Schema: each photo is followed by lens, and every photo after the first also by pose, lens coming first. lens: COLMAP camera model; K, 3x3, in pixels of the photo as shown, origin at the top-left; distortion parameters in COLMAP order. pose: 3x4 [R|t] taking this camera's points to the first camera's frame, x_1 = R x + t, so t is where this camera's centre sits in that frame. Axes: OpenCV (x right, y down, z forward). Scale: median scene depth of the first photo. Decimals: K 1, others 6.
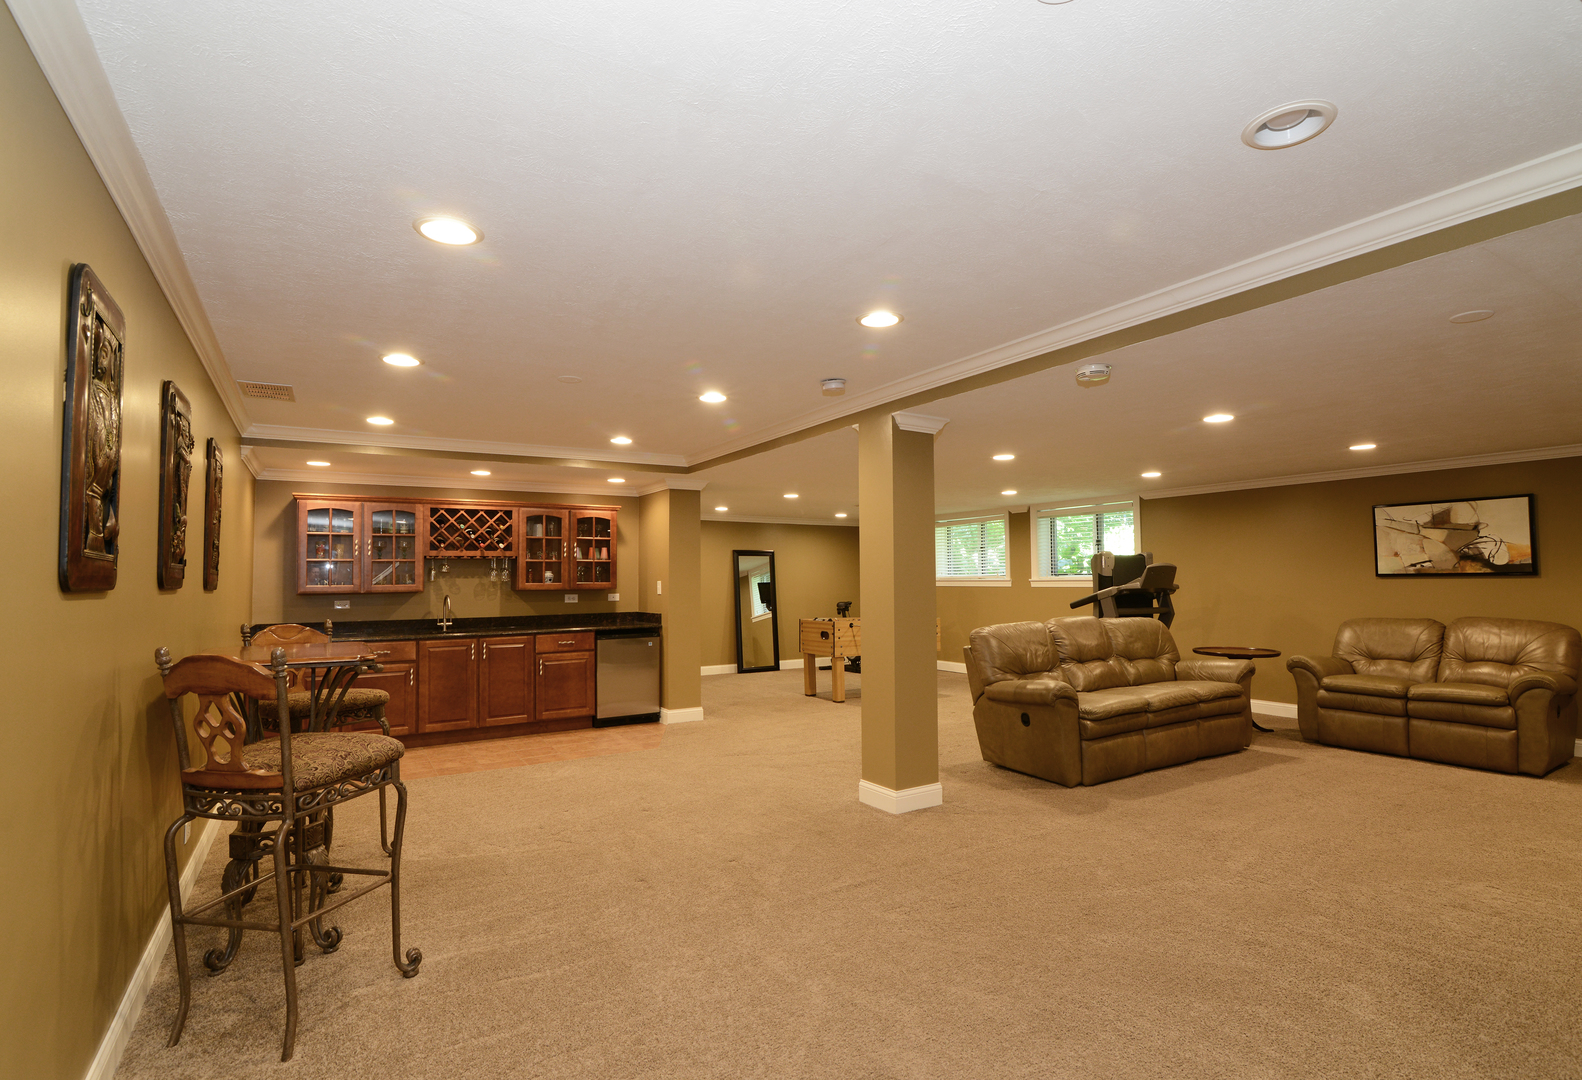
lens RADIAL K [[772.0, 0, 797.3], [0, 772.0, 538.9], [0, 0, 1]] dist [-0.001957, -0.000233]
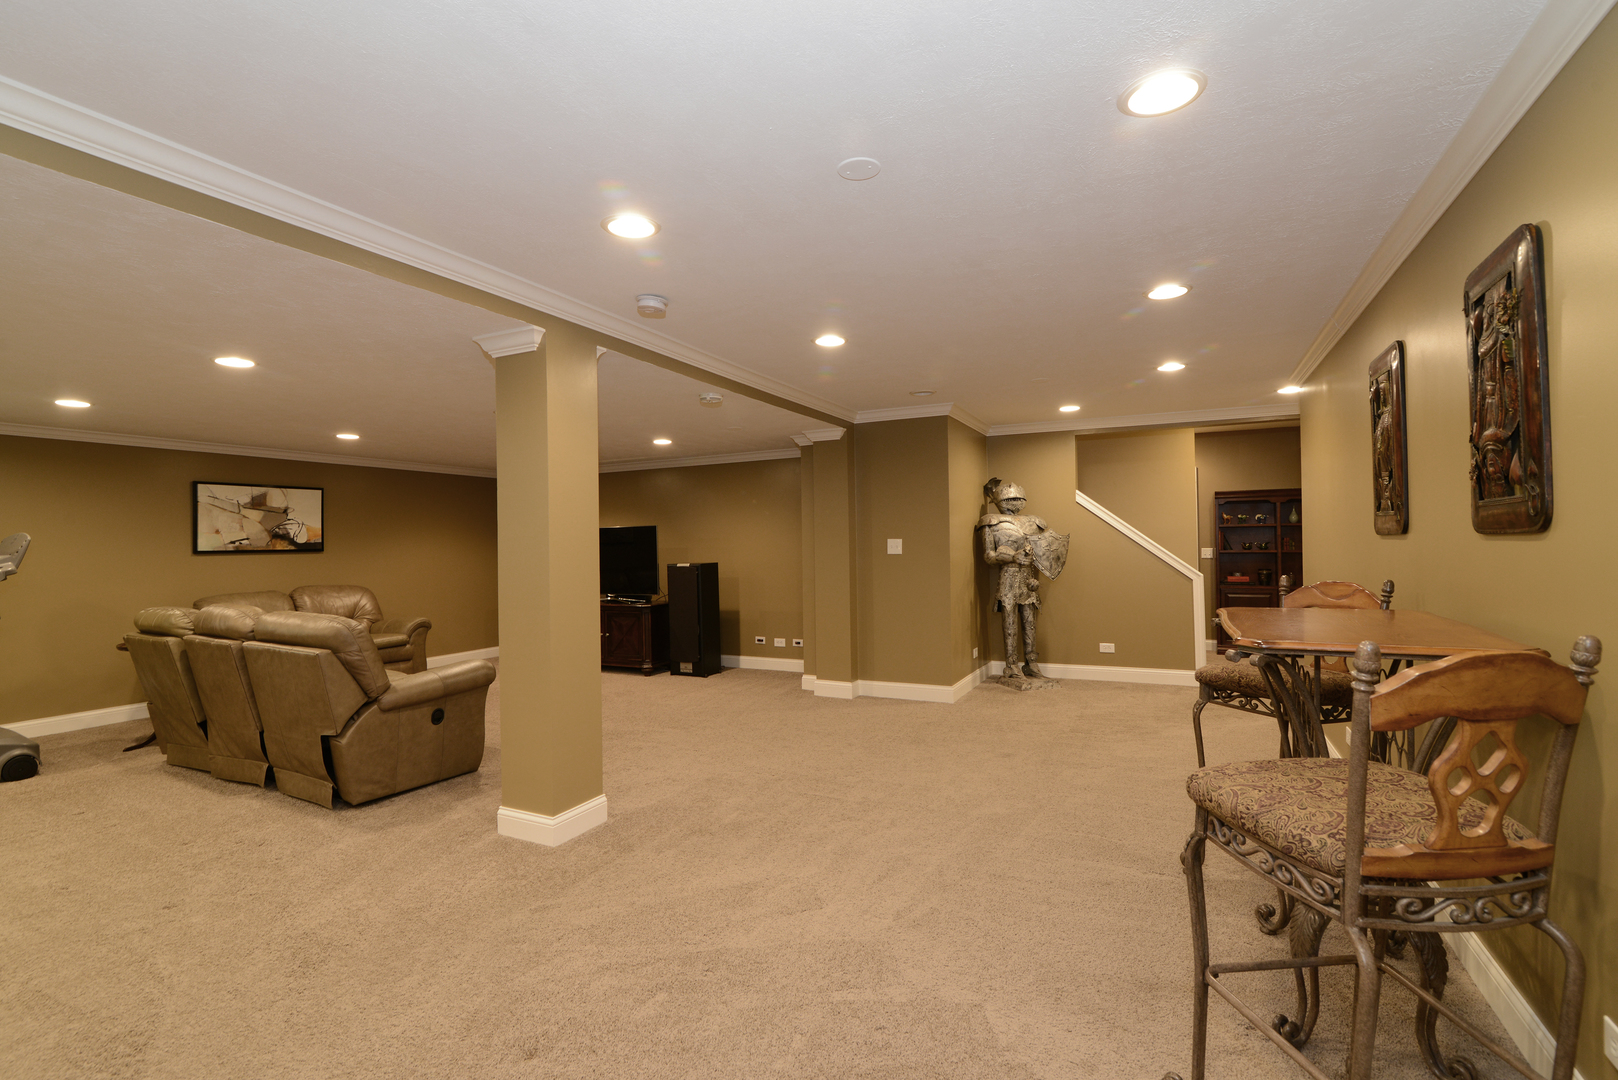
lens RADIAL K [[741.5, 0, 813.0], [0, 741.5, 540.8], [0, 0, 1]] dist [-0.019233, -0.000863]
pose [[-0.520331, 0.020601, 0.853716, -0.479067], [-0.023819, 0.998970, -0.038624, 0.052677], [-0.853632, -0.040432, -0.519305, 0.862206]]
